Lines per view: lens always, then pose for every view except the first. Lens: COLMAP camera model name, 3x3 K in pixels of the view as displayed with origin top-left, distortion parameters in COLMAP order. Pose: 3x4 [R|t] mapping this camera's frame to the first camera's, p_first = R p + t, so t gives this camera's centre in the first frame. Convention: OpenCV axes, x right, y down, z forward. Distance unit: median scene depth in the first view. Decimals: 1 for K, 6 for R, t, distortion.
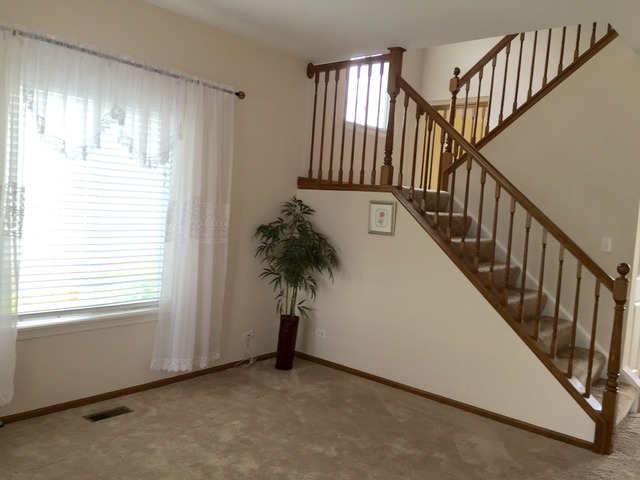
lens RADIAL K [[536.9, 0, 320.0], [0, 536.9, 240.0], [0, 0, 1]] dist [0.008624, 0.007371]
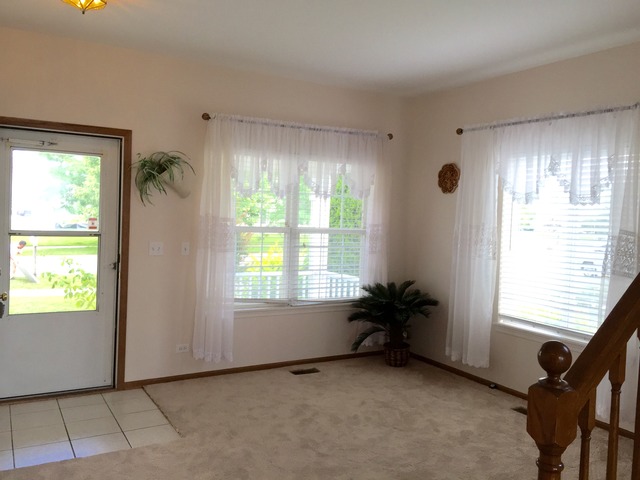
lens RADIAL K [[536.9, 0, 320.0], [0, 536.9, 240.0], [0, 0, 1]] dist [0.008624, 0.007371]
pose [[-0.319570, -0.032293, -0.947012, 0.884815], [-0.120243, 0.992722, 0.006724, -0.009960], [0.939903, 0.116021, -0.321127, 0.893291]]
